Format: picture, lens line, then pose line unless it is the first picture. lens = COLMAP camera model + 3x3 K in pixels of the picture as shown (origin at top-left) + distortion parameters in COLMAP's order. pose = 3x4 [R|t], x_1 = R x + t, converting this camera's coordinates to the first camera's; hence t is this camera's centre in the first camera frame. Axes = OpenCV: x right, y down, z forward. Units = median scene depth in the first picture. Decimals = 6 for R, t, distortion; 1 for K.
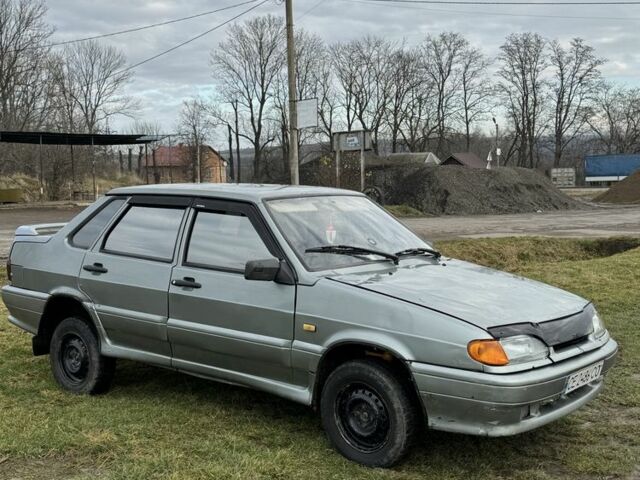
lens RADIAL K [[919.8, 0, 320.0], [0, 919.8, 240.0], [0, 0, 1]] dist [0.042828, 0.015893]
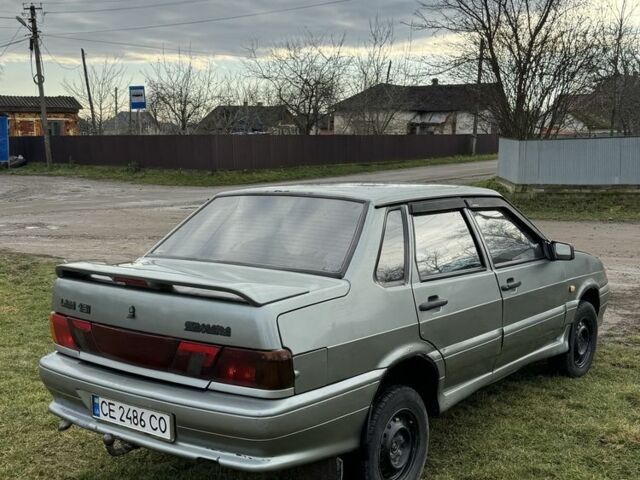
lens RADIAL K [[770.6, 0, 330.6], [0, 770.6, 240.3], [0, 0, 1]] dist [0.165057, -0.323528]
pose [[-0.029152, -0.114040, 0.993048, -0.926794], [0.083894, 0.989686, 0.116116, -0.107212], [-0.996048, 0.086695, -0.019284, 1.182485]]
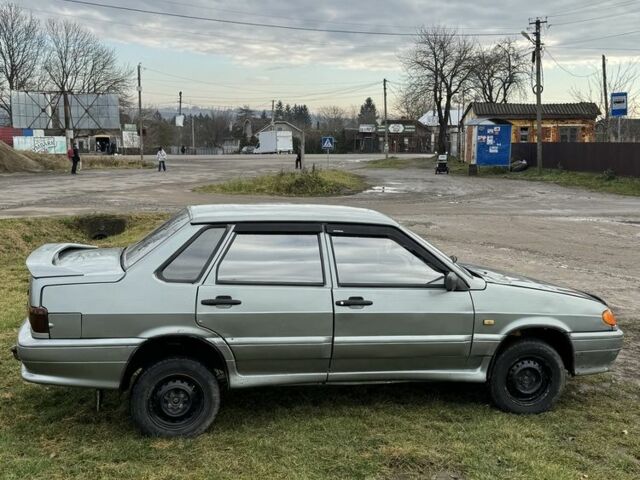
lens RADIAL K [[770.6, 0, 330.6], [0, 770.6, 240.3], [0, 0, 1]] dist [0.165057, -0.323528]
pose [[0.602627, -0.079668, 0.794036, -0.881299], [0.042540, 0.996797, 0.067726, -0.090098], [-0.796888, -0.007035, 0.604086, 0.456384]]
